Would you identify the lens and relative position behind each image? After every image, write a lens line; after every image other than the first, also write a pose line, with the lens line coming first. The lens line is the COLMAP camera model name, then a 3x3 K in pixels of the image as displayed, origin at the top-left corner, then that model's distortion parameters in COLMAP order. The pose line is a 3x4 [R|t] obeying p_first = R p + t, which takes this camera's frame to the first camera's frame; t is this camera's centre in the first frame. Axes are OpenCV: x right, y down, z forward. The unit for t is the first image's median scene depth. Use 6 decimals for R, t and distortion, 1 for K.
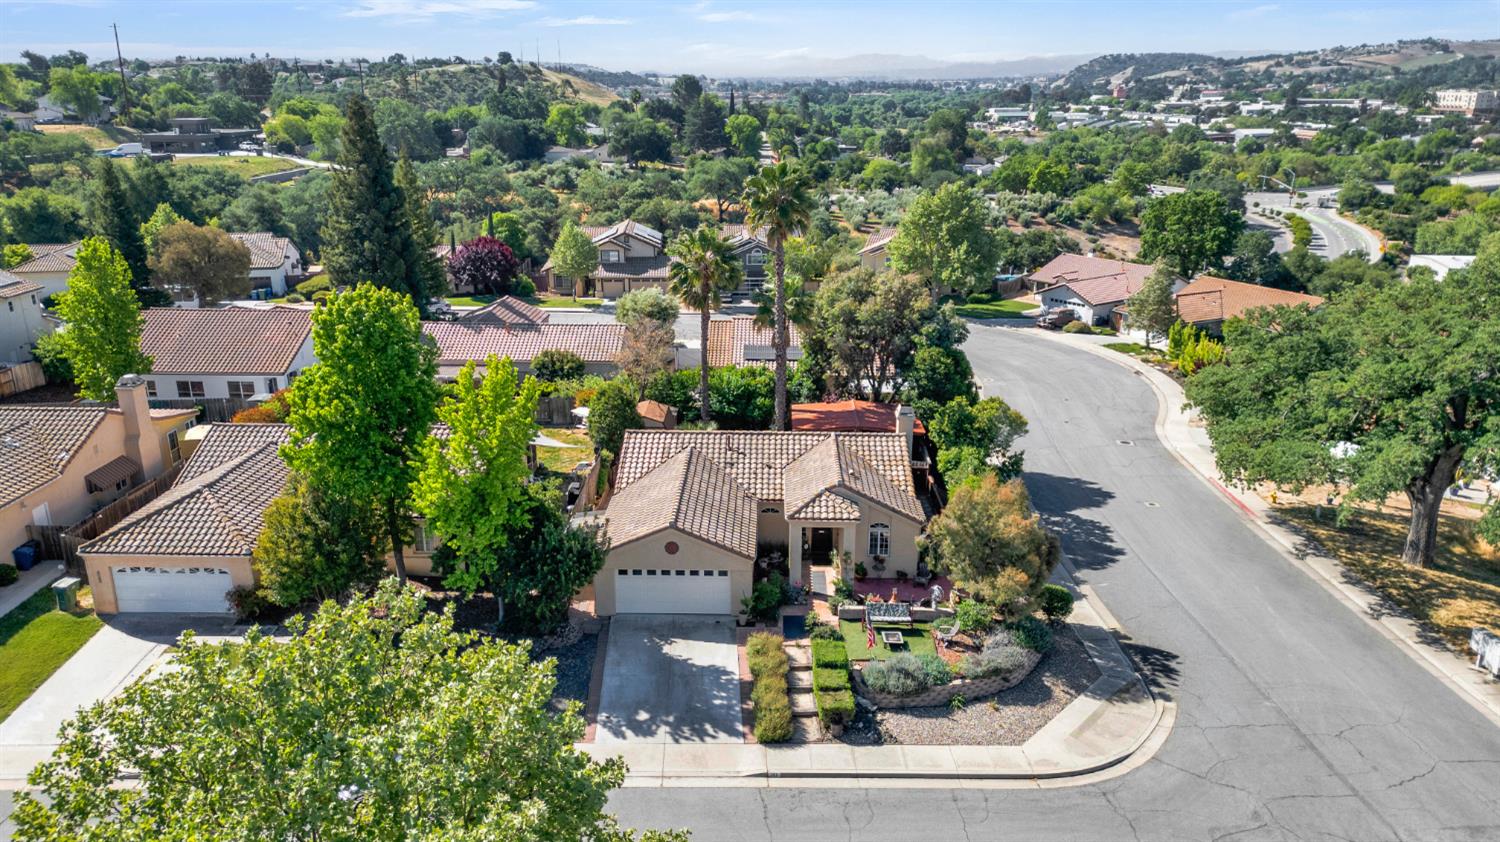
lens RADIAL K [[1113.9, 0, 750.0], [0, 1113.9, 421.0], [0, 0, 1]] dist [0.073190, -0.049043]
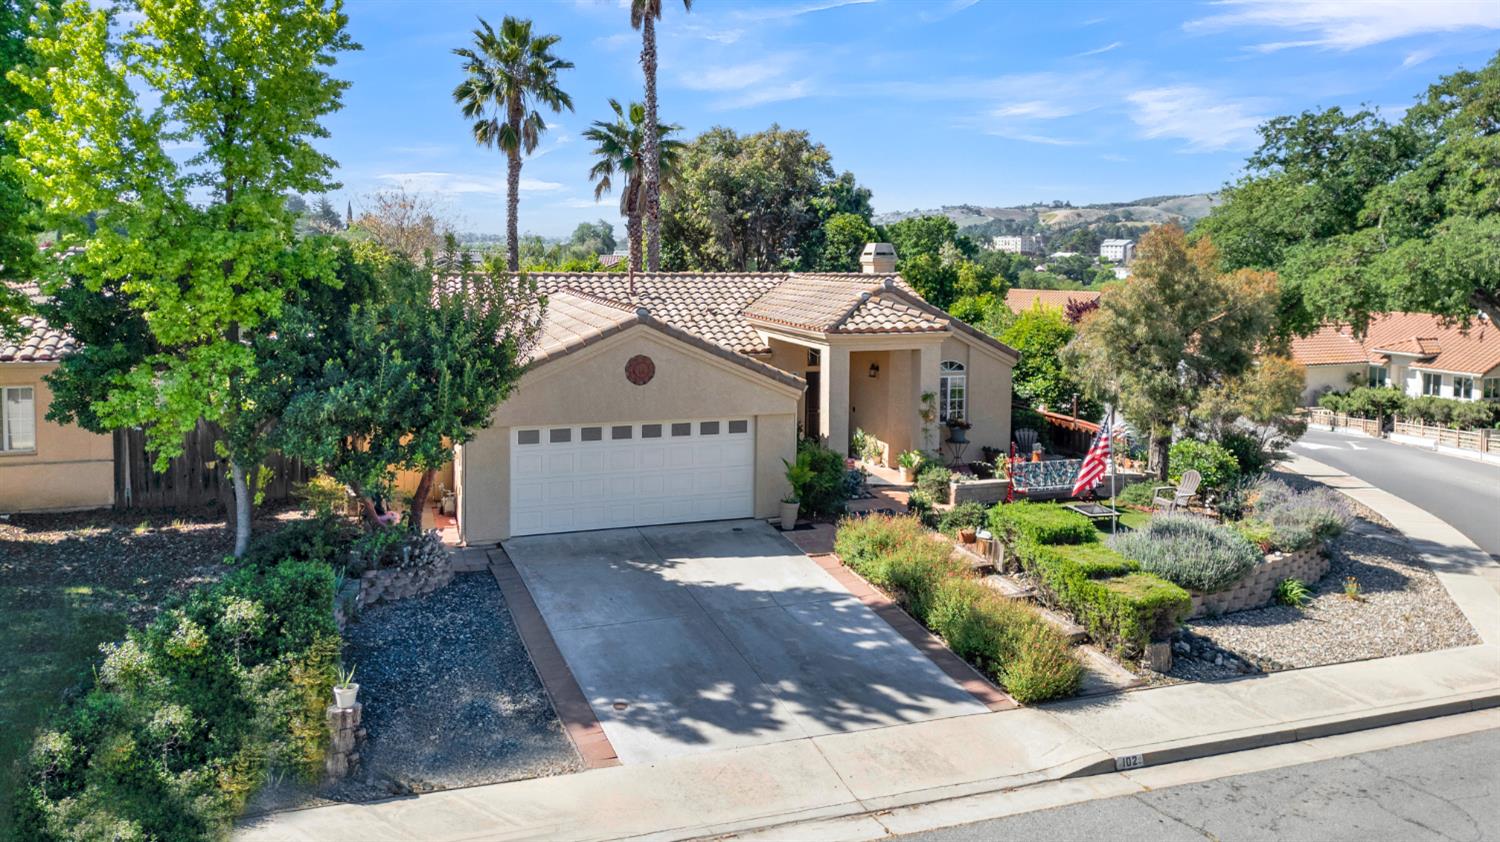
lens RADIAL K [[1132.9, 0, 755.6], [0, 1132.9, 361.3], [0, 0, 1]] dist [0.087615, -0.082763]
pose [[0.940591, -0.036021, 0.337627, -0.185711], [0.101179, 0.978918, -0.177432, 0.200635], [-0.324118, 0.201052, 0.924406, 0.549241]]
